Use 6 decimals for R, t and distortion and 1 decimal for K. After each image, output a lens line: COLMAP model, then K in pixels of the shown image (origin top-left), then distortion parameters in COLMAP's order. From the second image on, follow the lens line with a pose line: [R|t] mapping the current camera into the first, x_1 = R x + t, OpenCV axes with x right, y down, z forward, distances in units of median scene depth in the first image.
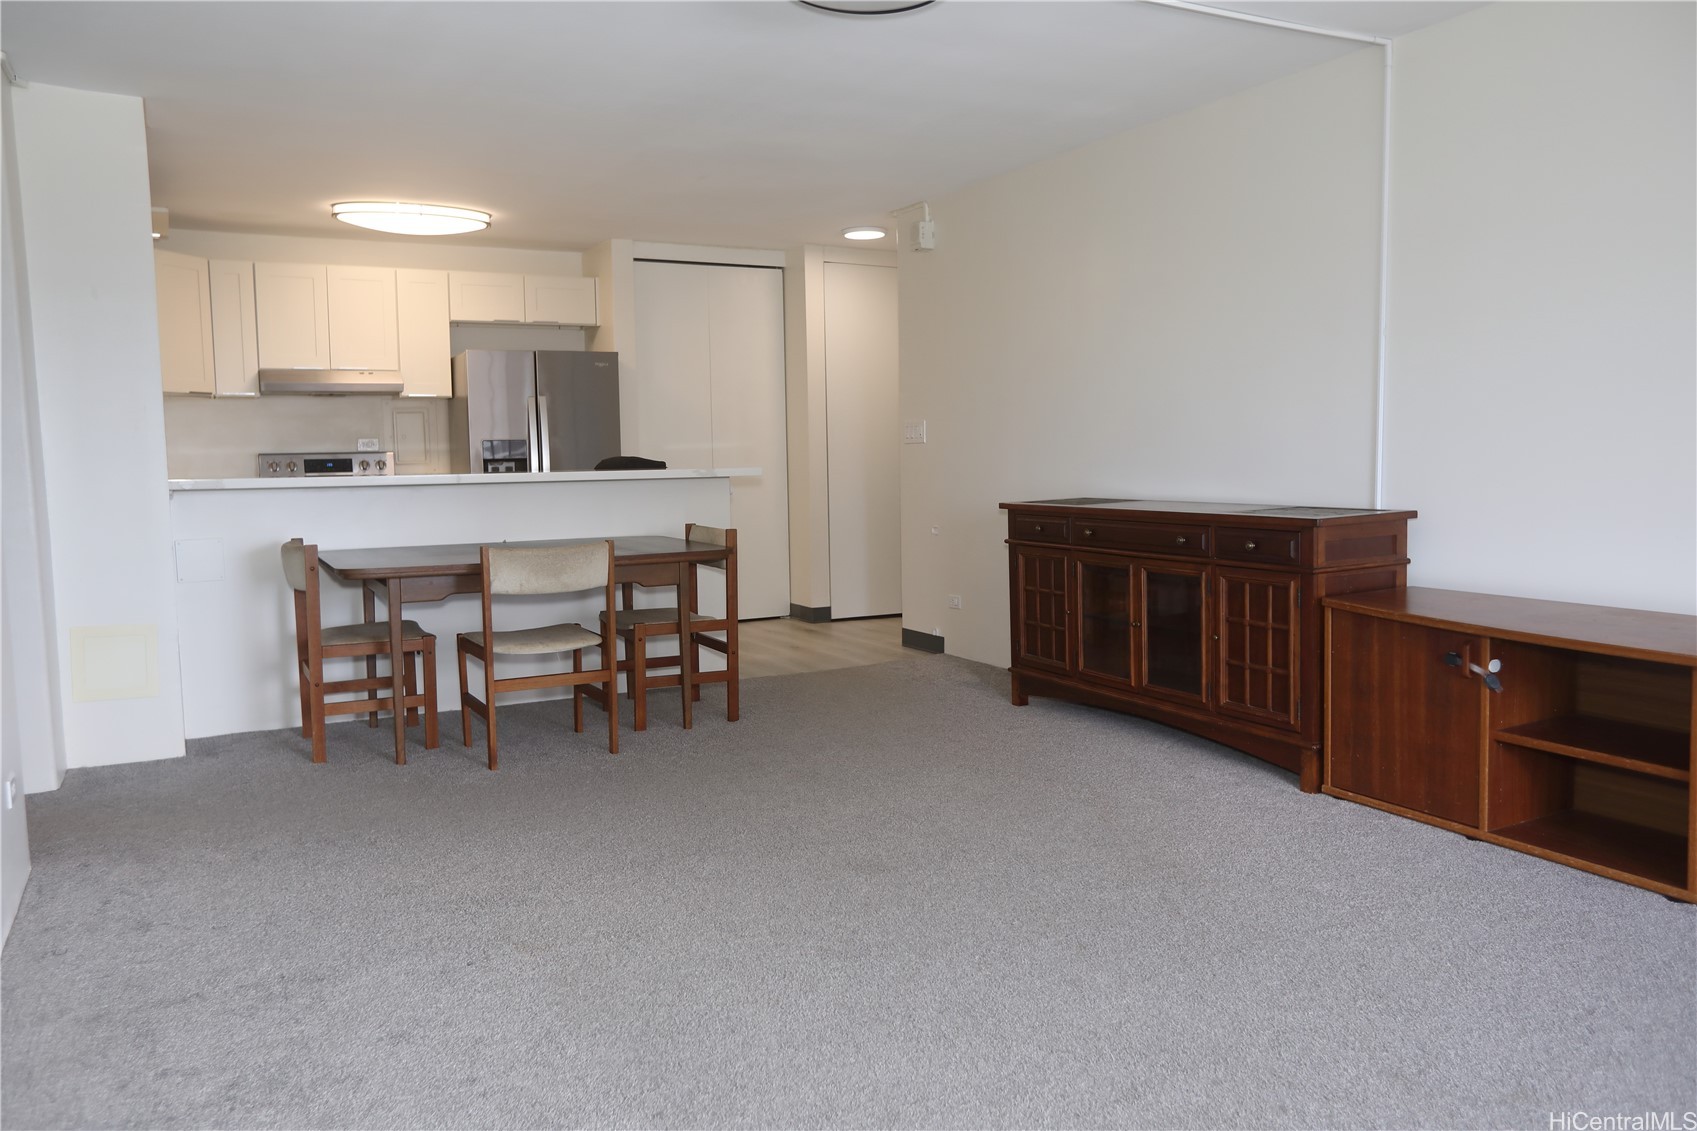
lens RADIAL K [[1298.5, 0, 848.5], [0, 1298.5, 565.5], [0, 0, 1]] dist [-0.000875, -0.000413]
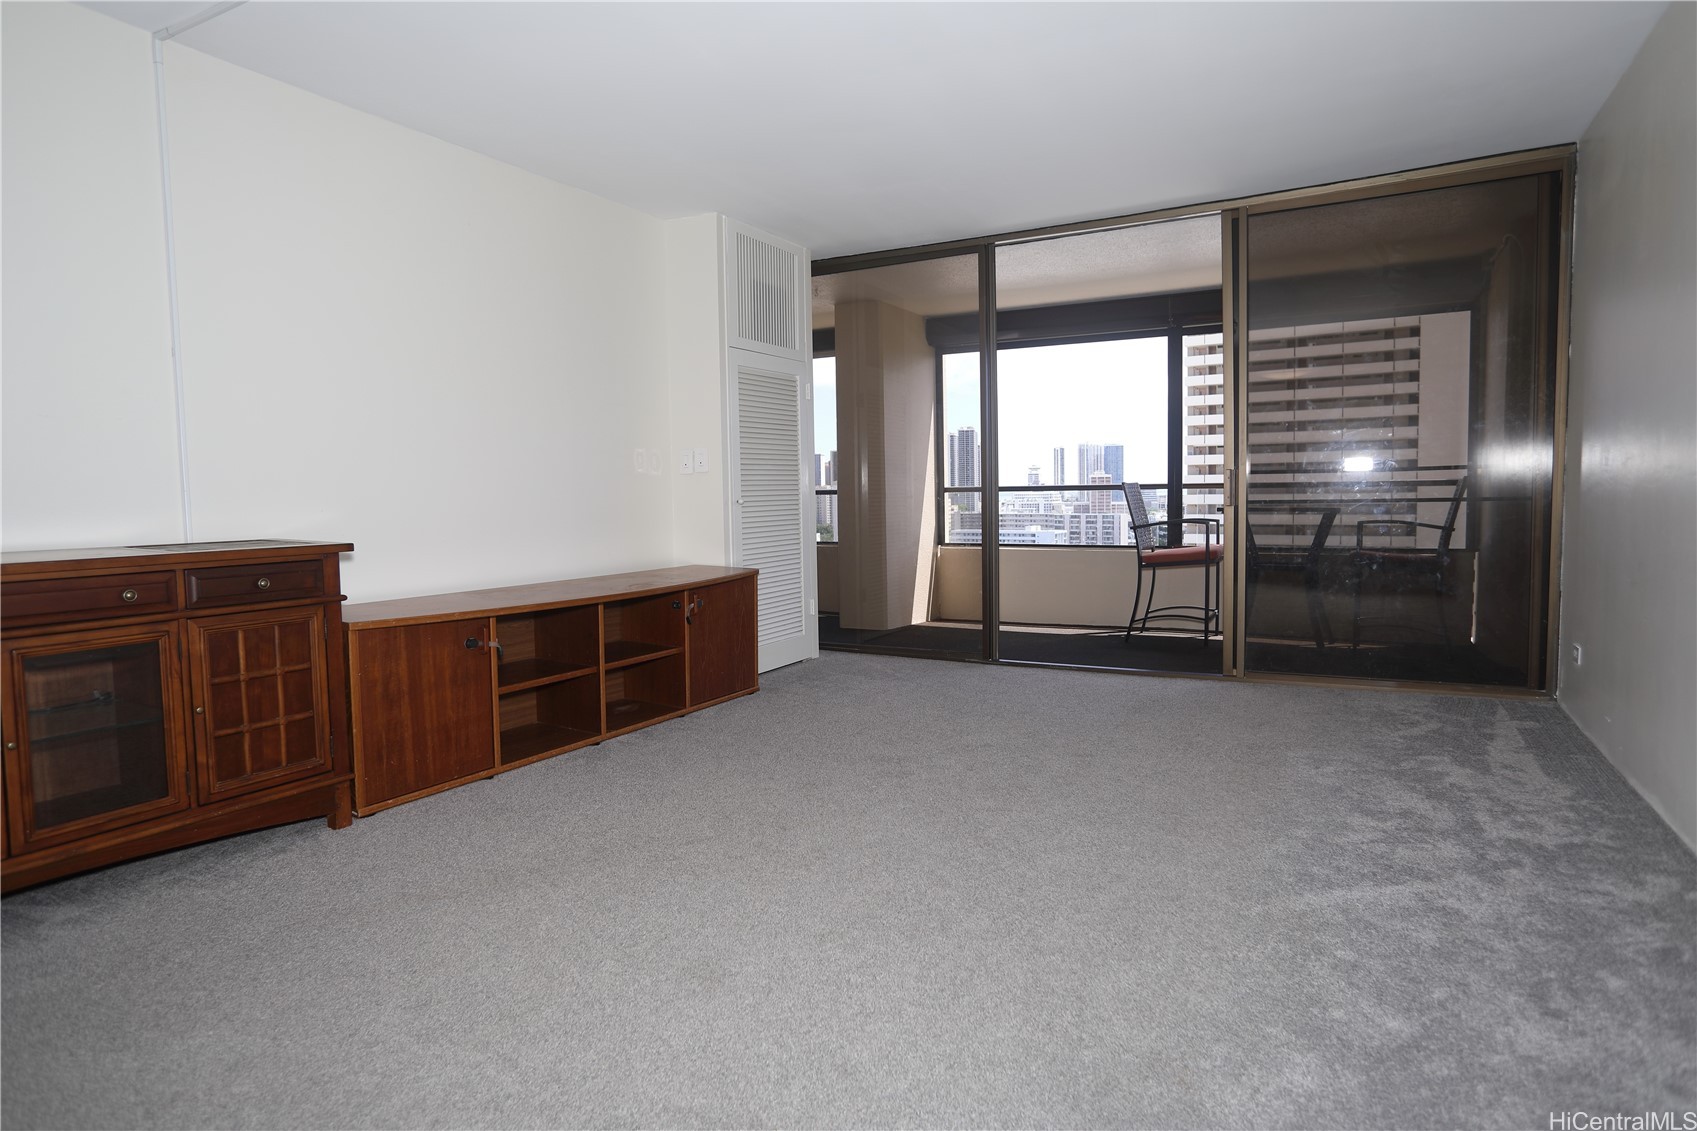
lens RADIAL K [[993.4, 0, 848.5], [0, 993.4, 565.5], [0, 0, 1]] dist [0.000096, 0.000105]
pose [[-0.543213, -0.037781, 0.838744, -0.473196], [0.100313, 0.988911, 0.109513, -0.062724], [-0.833581, 0.143626, -0.533399, 1.064479]]
